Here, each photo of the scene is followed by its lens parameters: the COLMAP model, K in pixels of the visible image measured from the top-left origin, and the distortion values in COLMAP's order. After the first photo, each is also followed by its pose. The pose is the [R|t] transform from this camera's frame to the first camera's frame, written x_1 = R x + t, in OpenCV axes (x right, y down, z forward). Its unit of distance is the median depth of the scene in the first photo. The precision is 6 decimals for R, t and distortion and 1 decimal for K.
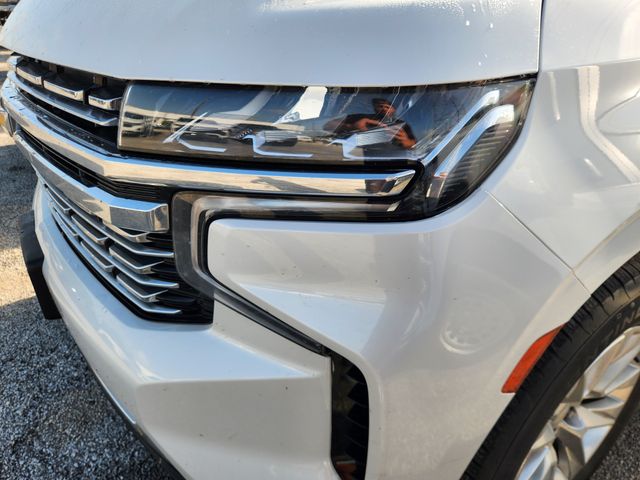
lens RADIAL K [[434.4, 0, 323.6], [0, 434.4, 239.5], [0, 0, 1]] dist [0.017455, -0.005030]
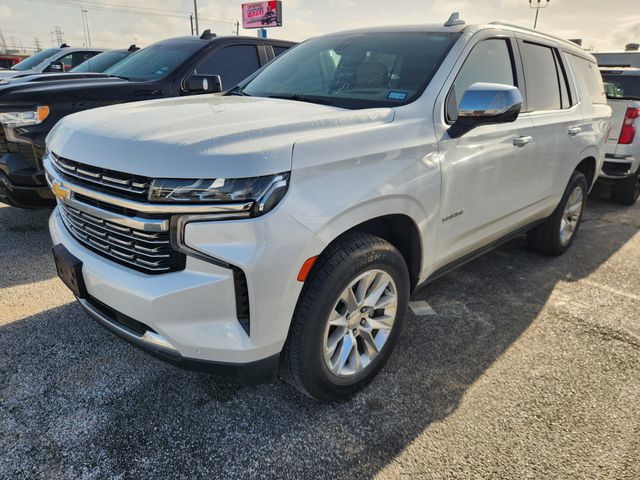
lens RADIAL K [[434.4, 0, 323.6], [0, 434.4, 239.5], [0, 0, 1]] dist [0.017455, -0.005030]
pose [[0.982568, -0.069598, 0.172381, 0.120221], [0.089189, 0.990073, -0.108633, 0.419871], [-0.163109, 0.122114, 0.979022, -1.809332]]
